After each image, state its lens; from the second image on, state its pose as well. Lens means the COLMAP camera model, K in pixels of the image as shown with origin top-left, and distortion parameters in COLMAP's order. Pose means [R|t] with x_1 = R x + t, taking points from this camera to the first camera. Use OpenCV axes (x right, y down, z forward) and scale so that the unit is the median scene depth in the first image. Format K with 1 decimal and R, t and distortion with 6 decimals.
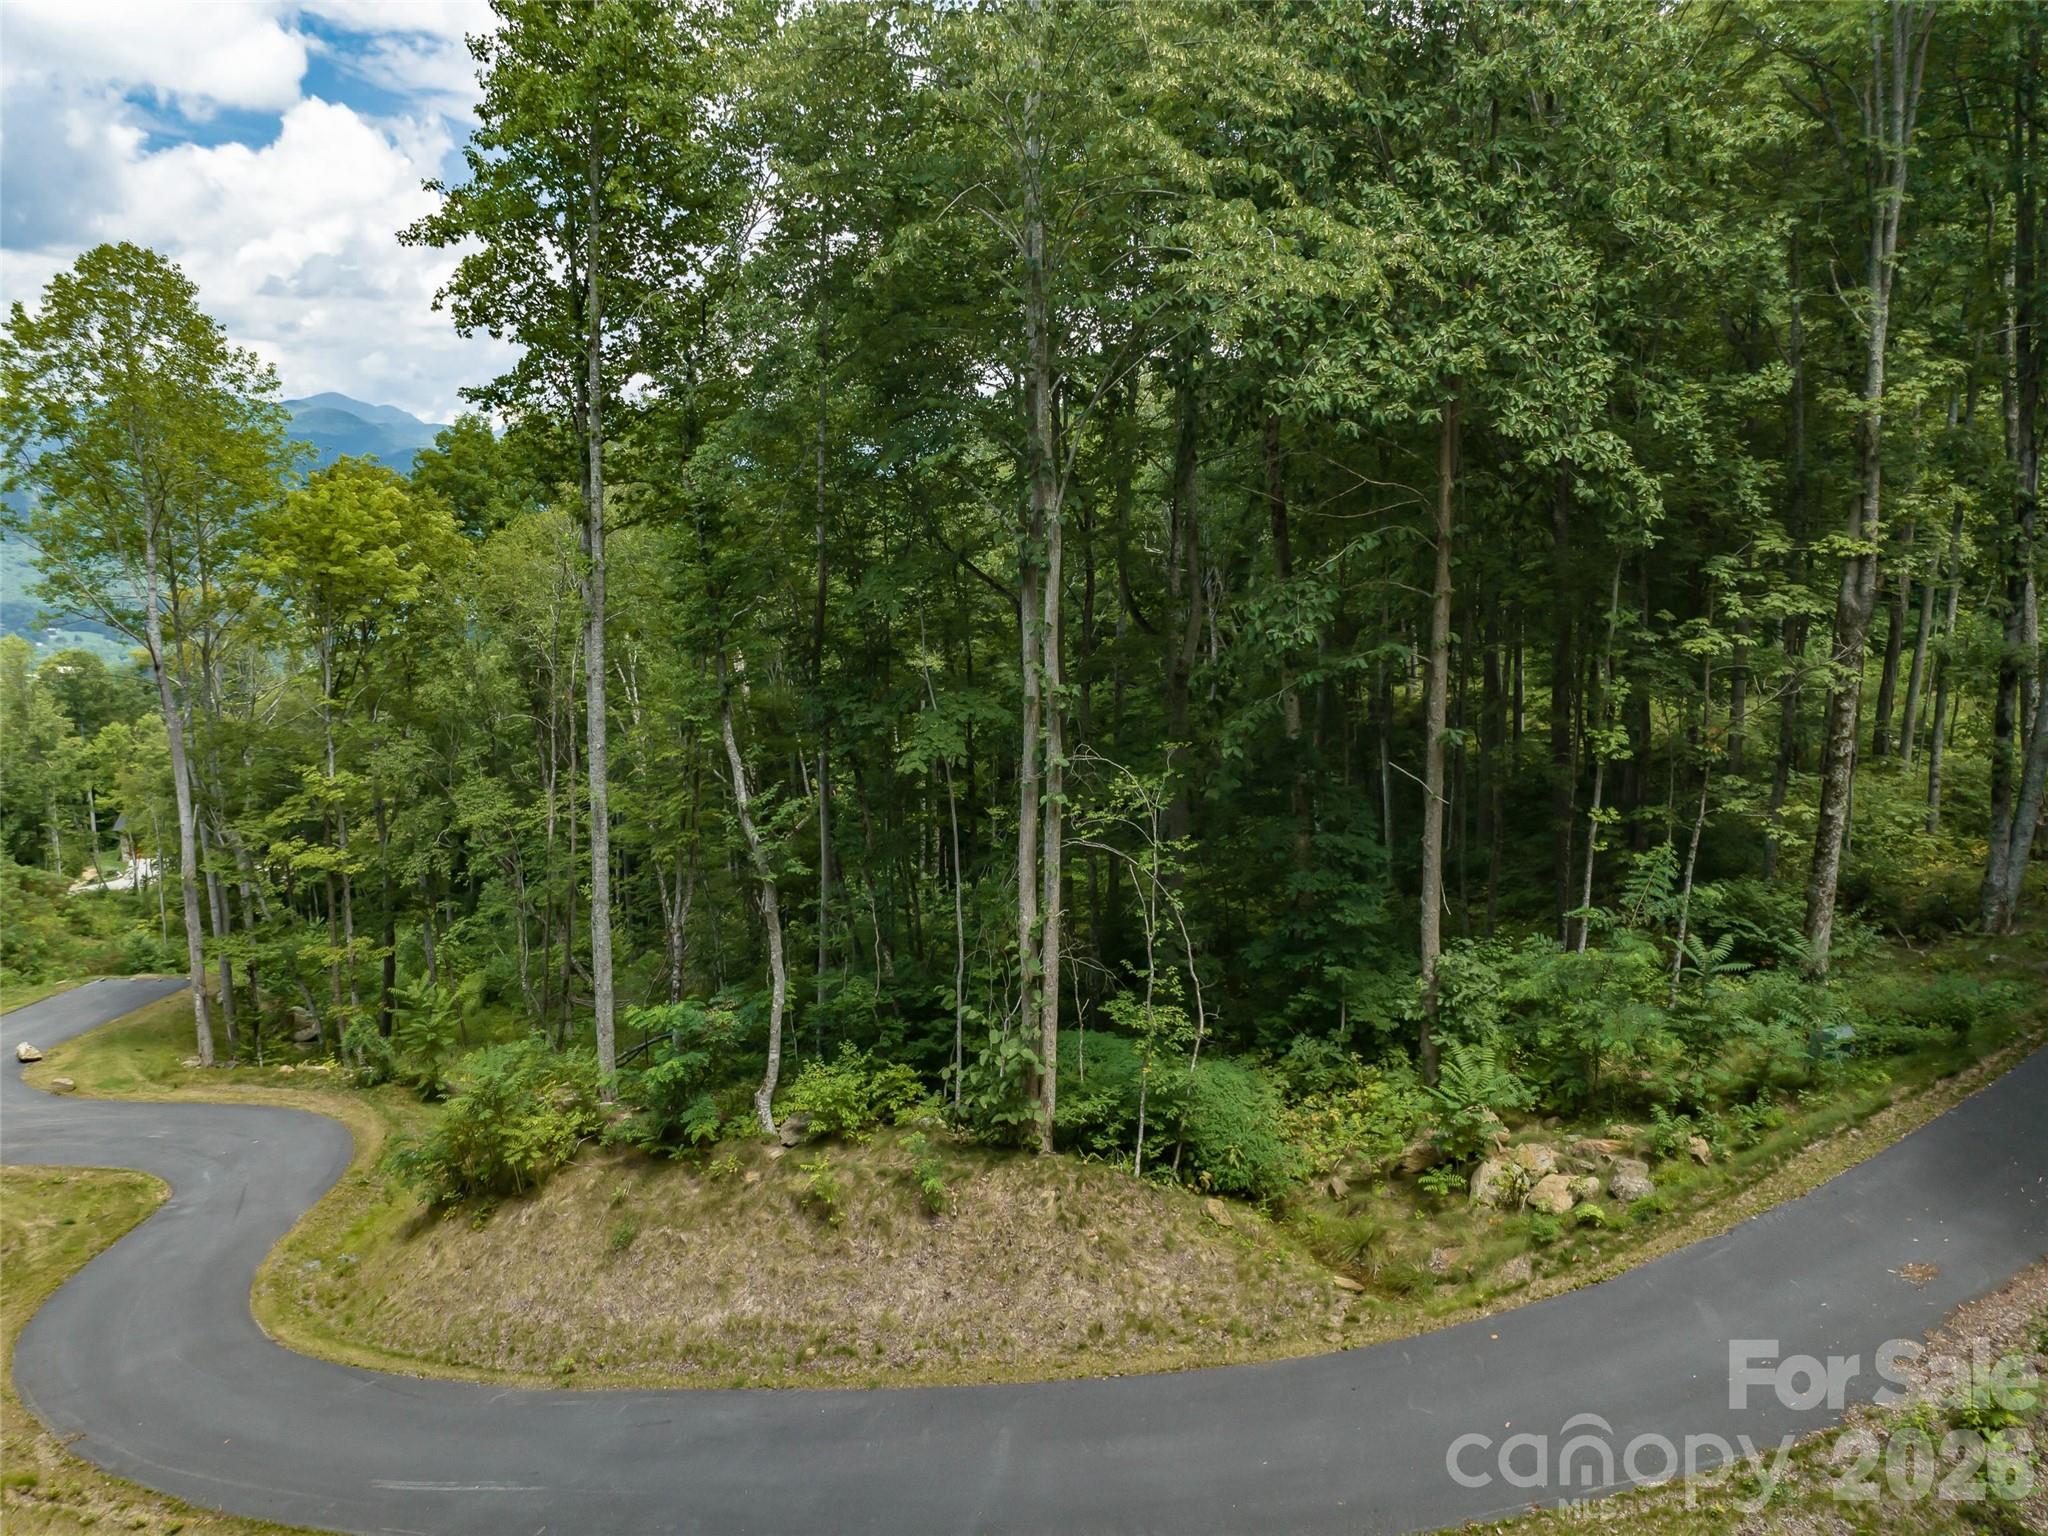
lens RADIAL K [[1439.5, 0, 1029.8], [0, 1439.5, 764.9], [0, 0, 1]] dist [-0.047663, 0.019084]
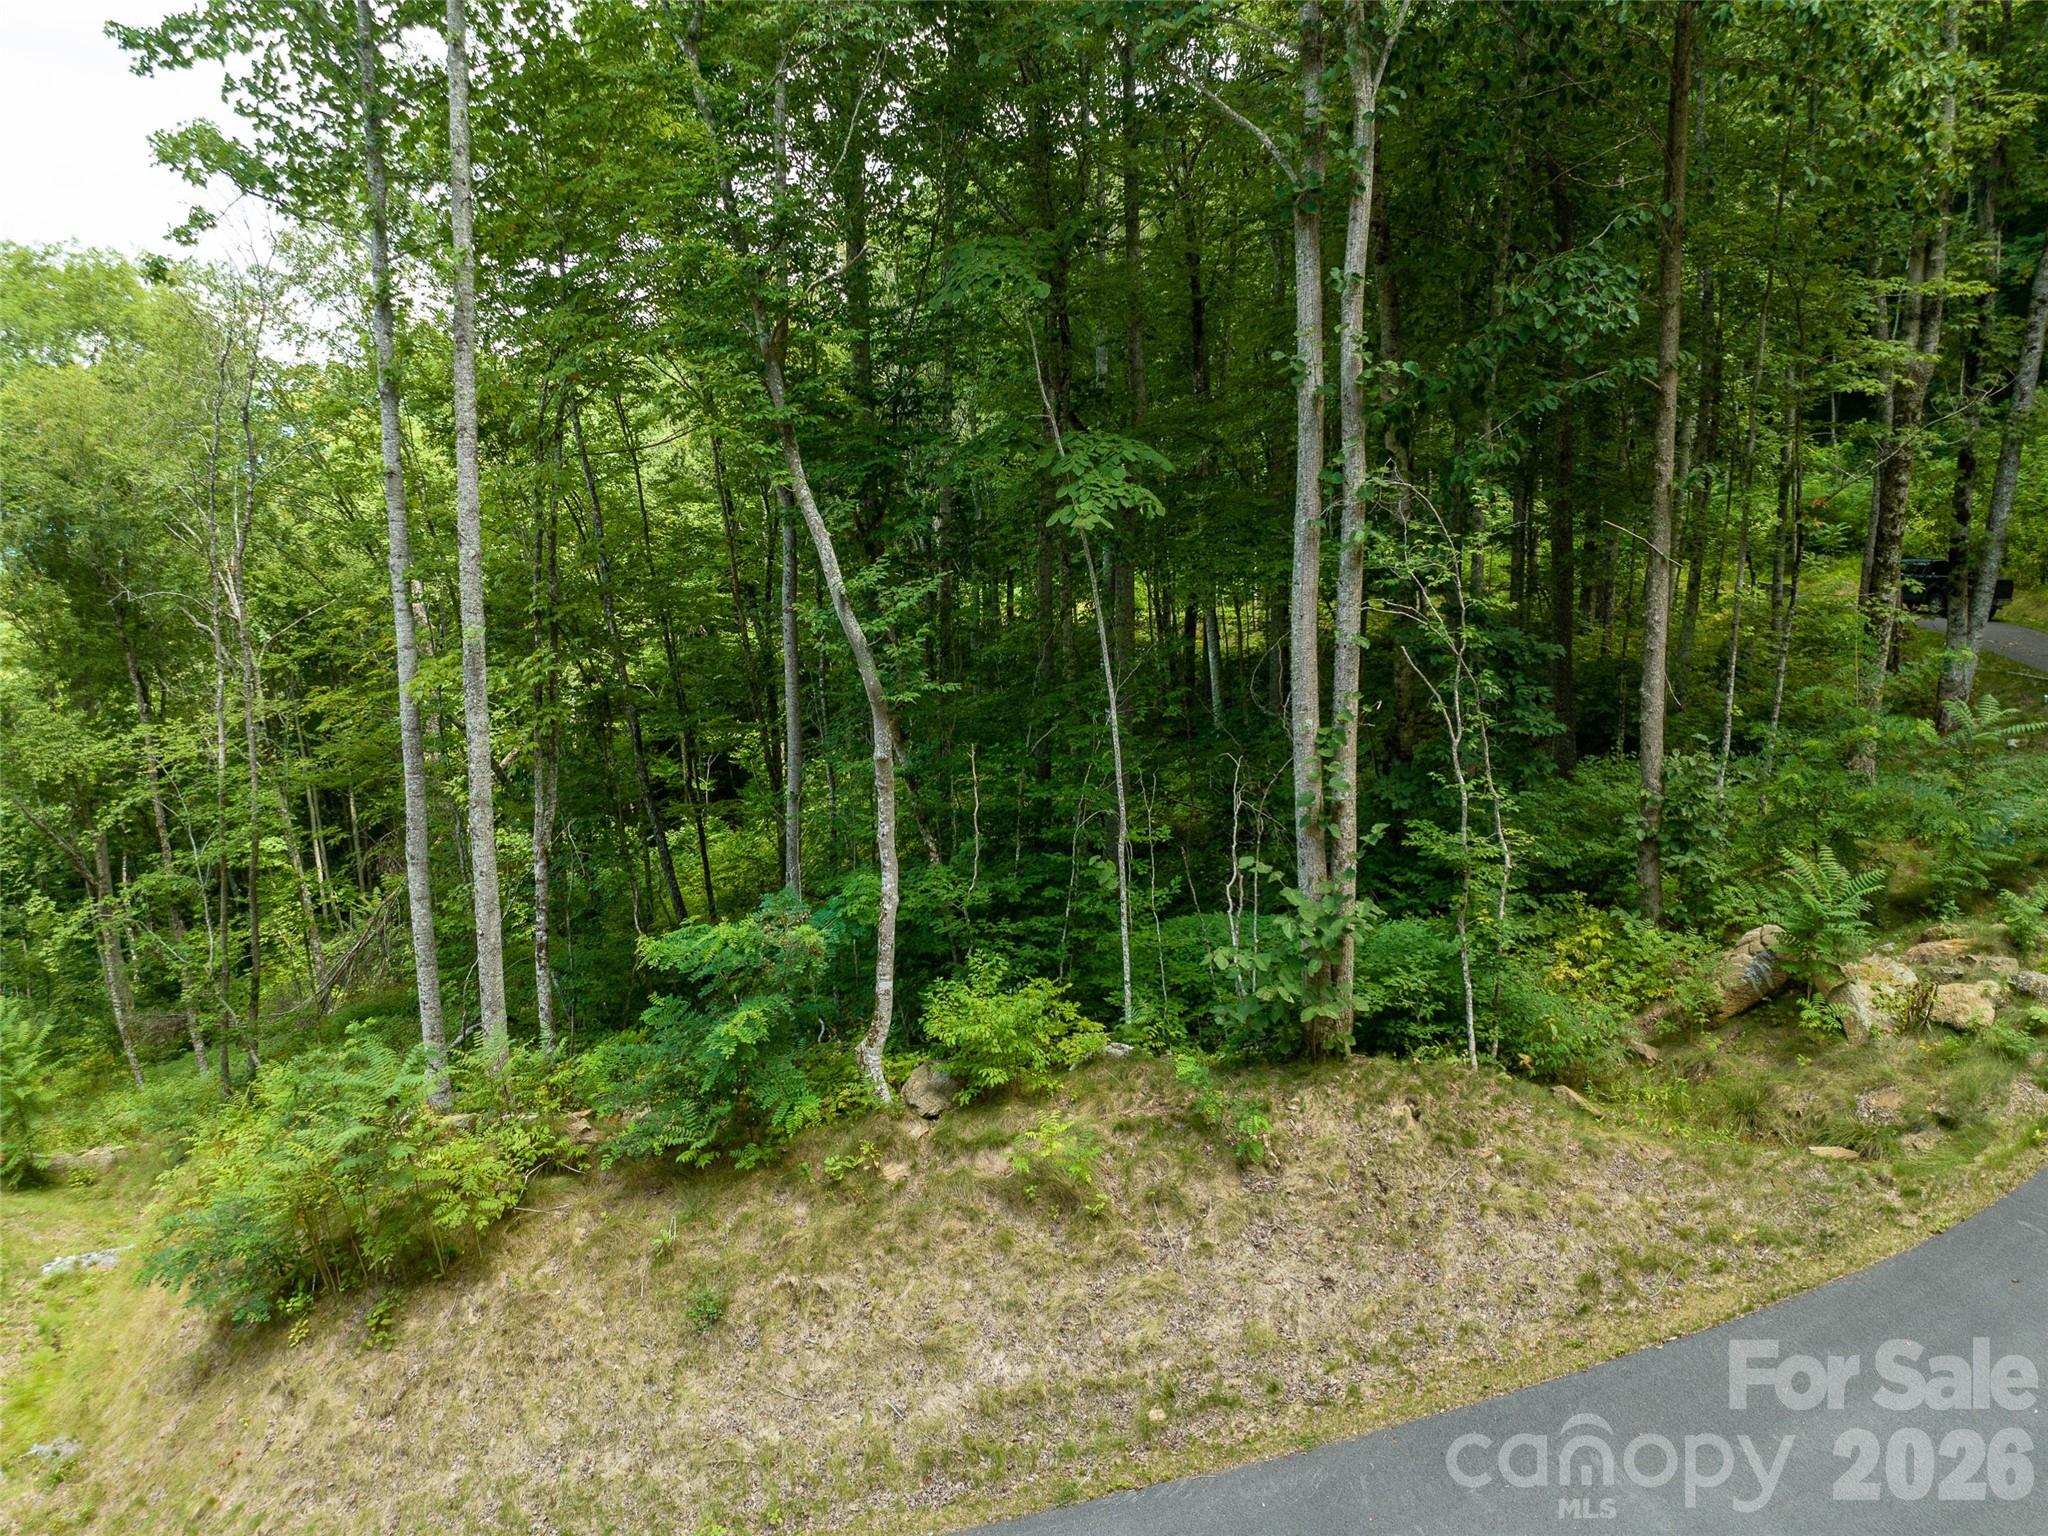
lens RADIAL K [[1439.5, 0, 1017.5], [0, 1439.5, 760.4], [0, 0, 1]] dist [-0.047663, 0.019084]
pose [[0.935797, -0.074877, 0.344496, -0.352091], [0.070265, 0.997193, 0.025873, 0.092819], [-0.345466, -0.000006, 0.938431, 0.384079]]
